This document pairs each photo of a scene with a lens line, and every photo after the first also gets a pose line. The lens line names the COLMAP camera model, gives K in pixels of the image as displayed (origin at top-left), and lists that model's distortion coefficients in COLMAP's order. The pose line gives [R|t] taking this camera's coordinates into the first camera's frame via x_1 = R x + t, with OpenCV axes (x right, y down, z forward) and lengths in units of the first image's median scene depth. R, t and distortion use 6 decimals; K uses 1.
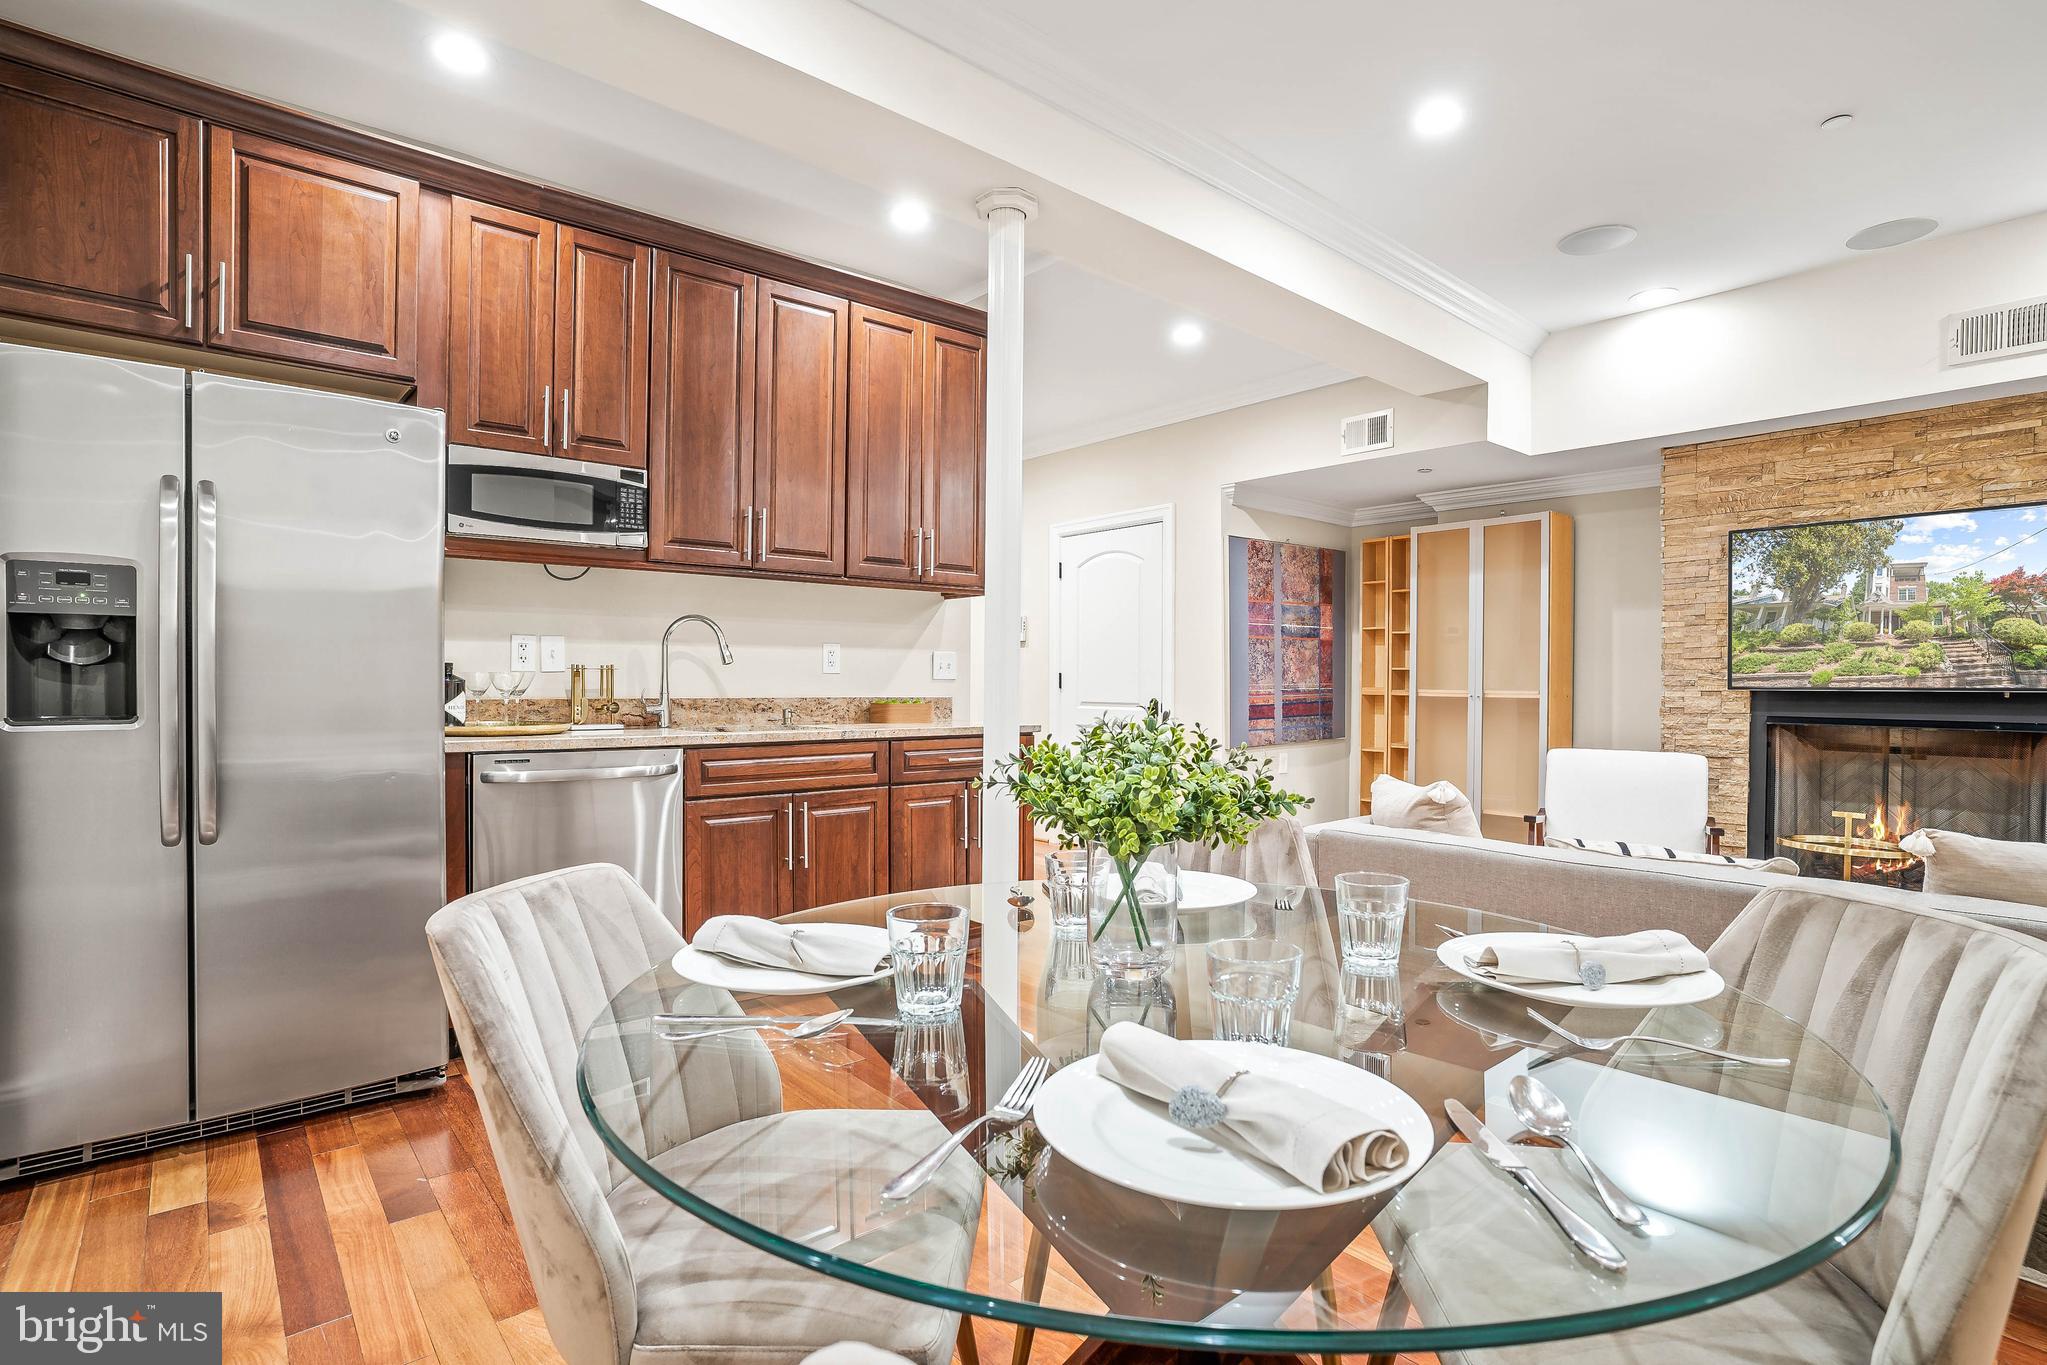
lens RADIAL K [[1000.8, 0, 1025.1], [0, 1000.8, 684.6], [0, 0, 1]] dist [-0.004373, -0.000080]
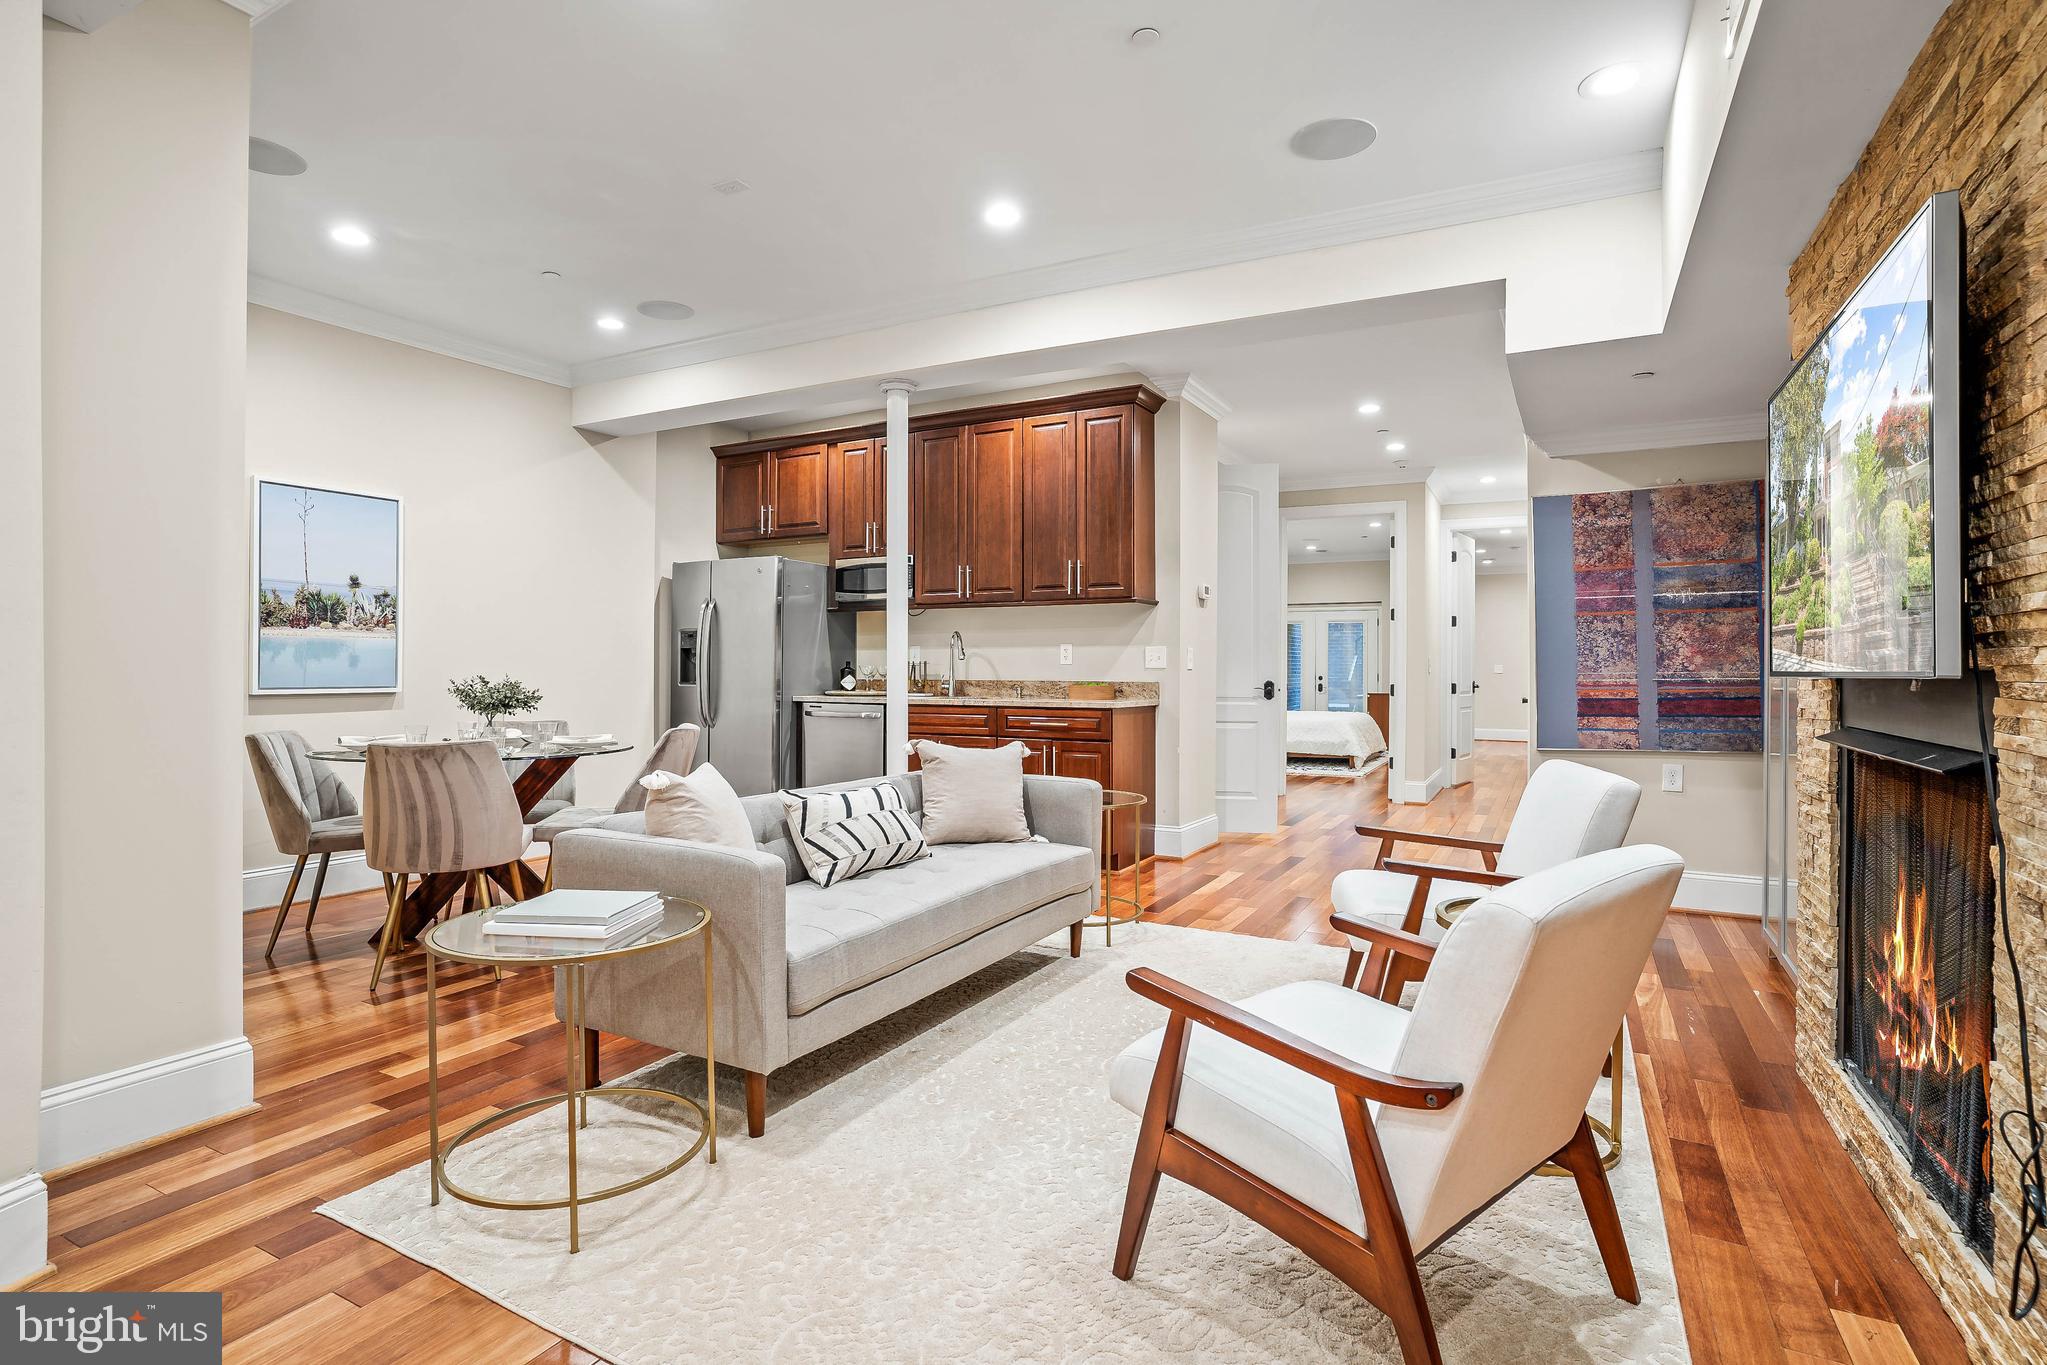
lens RADIAL K [[1000.8, 0, 1034.6], [0, 1000.8, 675.1], [0, 0, 1]] dist [-0.004373, -0.000080]
pose [[0.396040, -0.002200, -0.918231, 0.794835], [-0.005594, 0.999973, -0.004809, 0.008076], [0.918216, 0.007041, 0.396017, 0.270531]]
